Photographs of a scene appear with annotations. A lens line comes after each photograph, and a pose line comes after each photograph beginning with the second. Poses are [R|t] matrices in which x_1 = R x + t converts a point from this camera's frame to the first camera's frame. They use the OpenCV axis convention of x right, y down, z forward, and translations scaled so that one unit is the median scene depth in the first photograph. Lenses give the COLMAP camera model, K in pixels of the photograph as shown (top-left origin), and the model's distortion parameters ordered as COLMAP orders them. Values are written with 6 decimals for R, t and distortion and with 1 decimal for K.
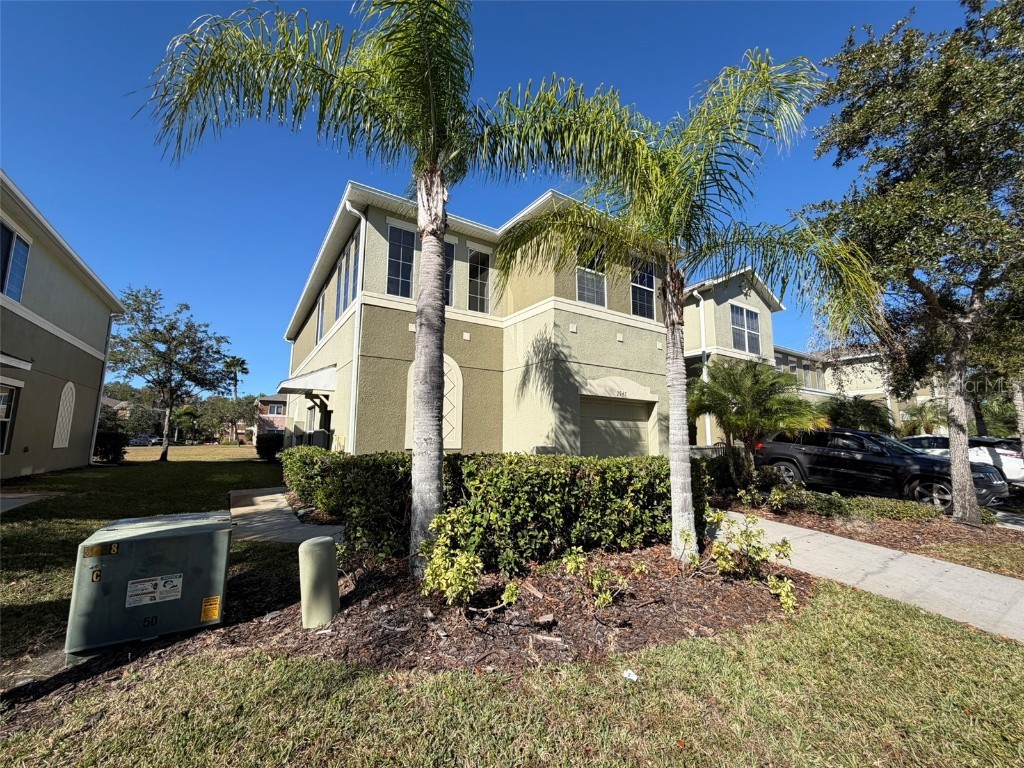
lens RADIAL K [[408.2, 0, 518.0], [0, 408.2, 382.7], [0, 0, 1]] dist [0.000194, -0.000363]
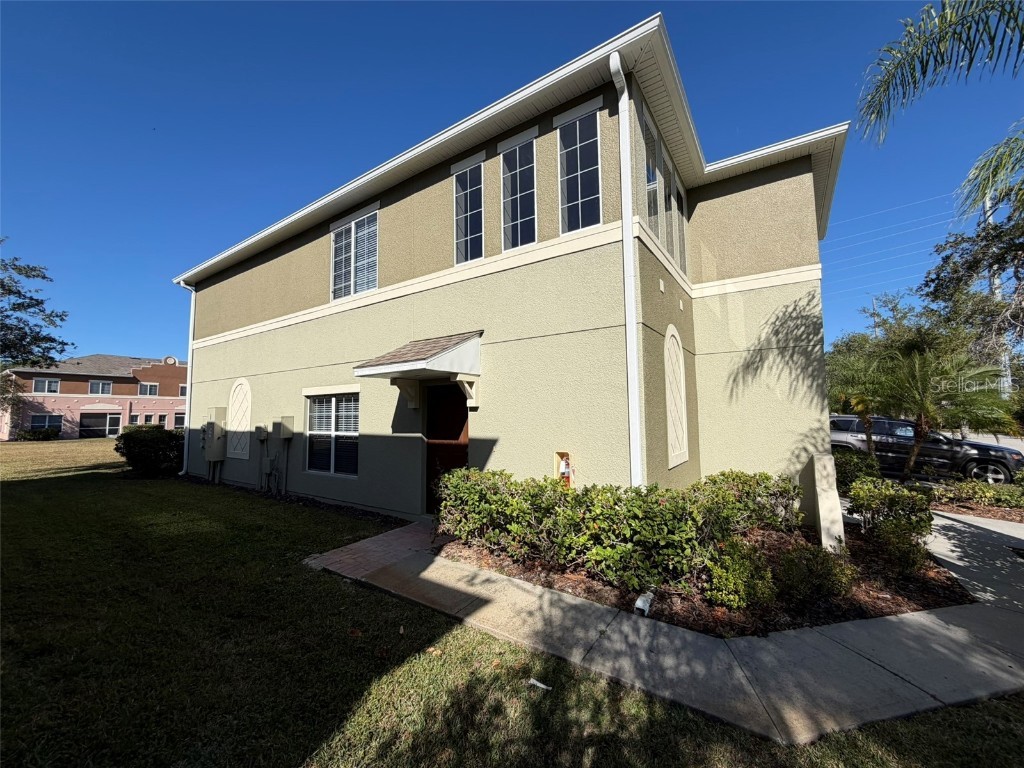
lens RADIAL K [[408.2, 0, 510.1], [0, 408.2, 383.2], [0, 0, 1]] dist [0.000194, -0.000363]
pose [[0.924188, 0.013509, 0.381698, -0.698794], [-0.036258, 0.997964, 0.052469, -0.001895], [-0.380212, -0.062331, 0.922797, 0.441137]]
